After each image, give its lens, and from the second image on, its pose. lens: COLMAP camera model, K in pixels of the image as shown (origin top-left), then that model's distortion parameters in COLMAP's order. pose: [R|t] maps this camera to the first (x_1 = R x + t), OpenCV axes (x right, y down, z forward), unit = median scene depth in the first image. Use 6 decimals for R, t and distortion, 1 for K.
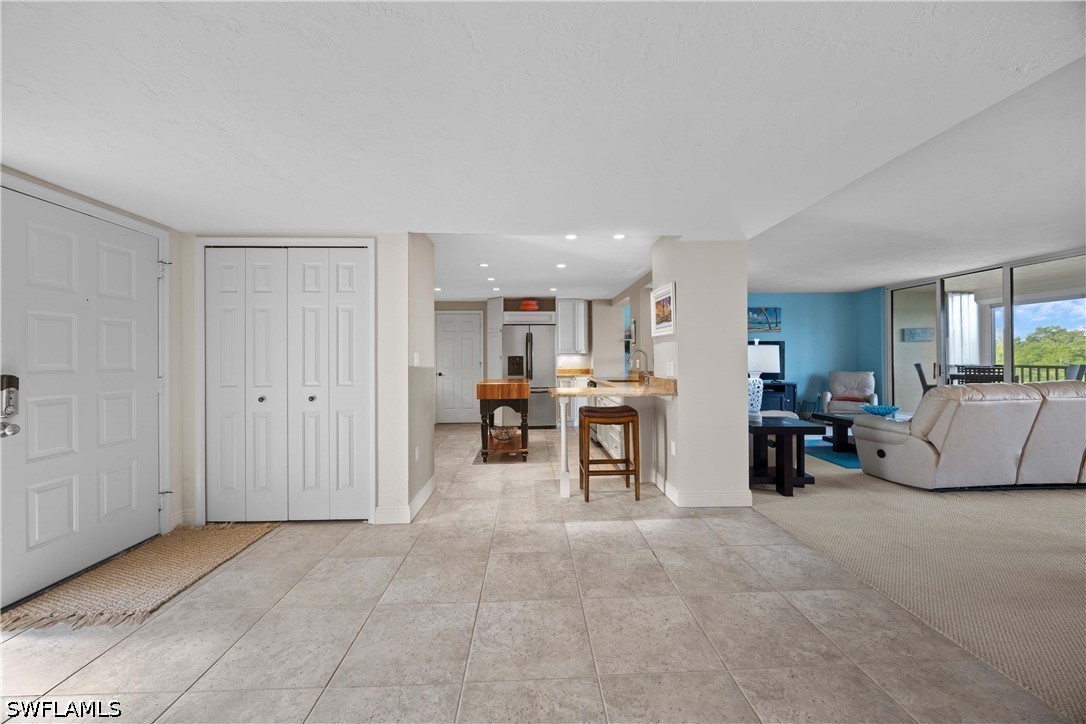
lens RADIAL K [[411.3, 0, 541.1], [0, 411.3, 357.5], [0, 0, 1]] dist [-0.002312, -0.000206]
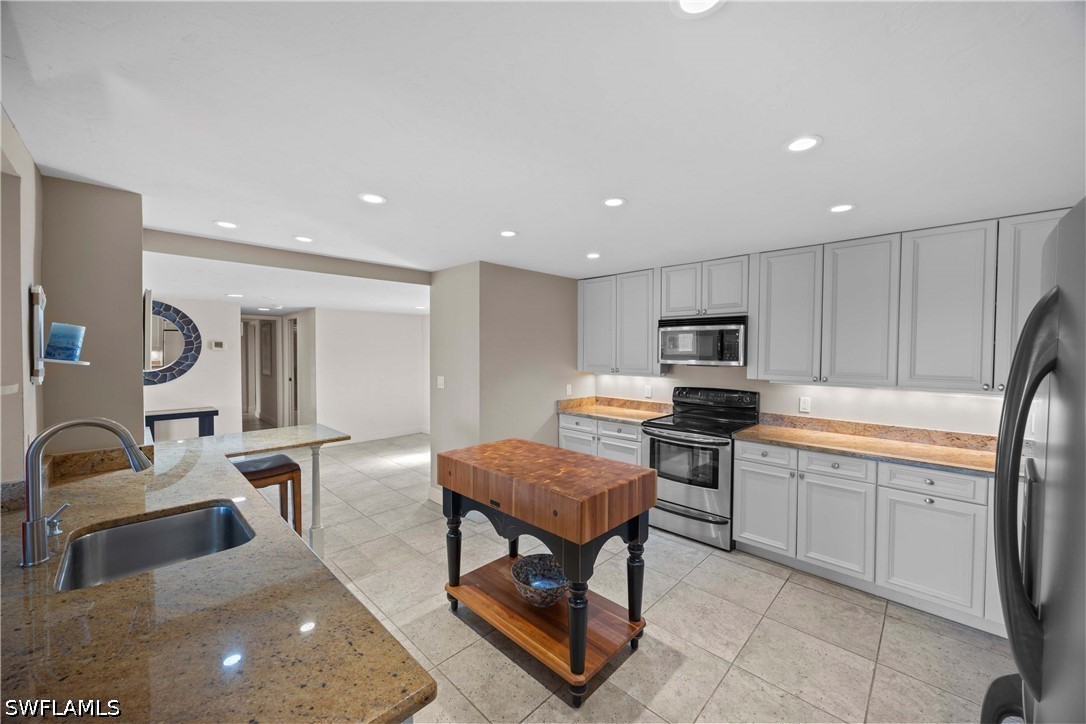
lens RADIAL K [[411.3, 0, 542.6], [0, 411.3, 361.6], [0, 0, 1]] dist [-0.002312, -0.000206]
pose [[-0.724988, 0.025823, -0.688277, 0.513266], [0.006500, 0.999509, 0.030653, -0.143517], [0.688731, 0.017749, -0.724800, 3.392833]]
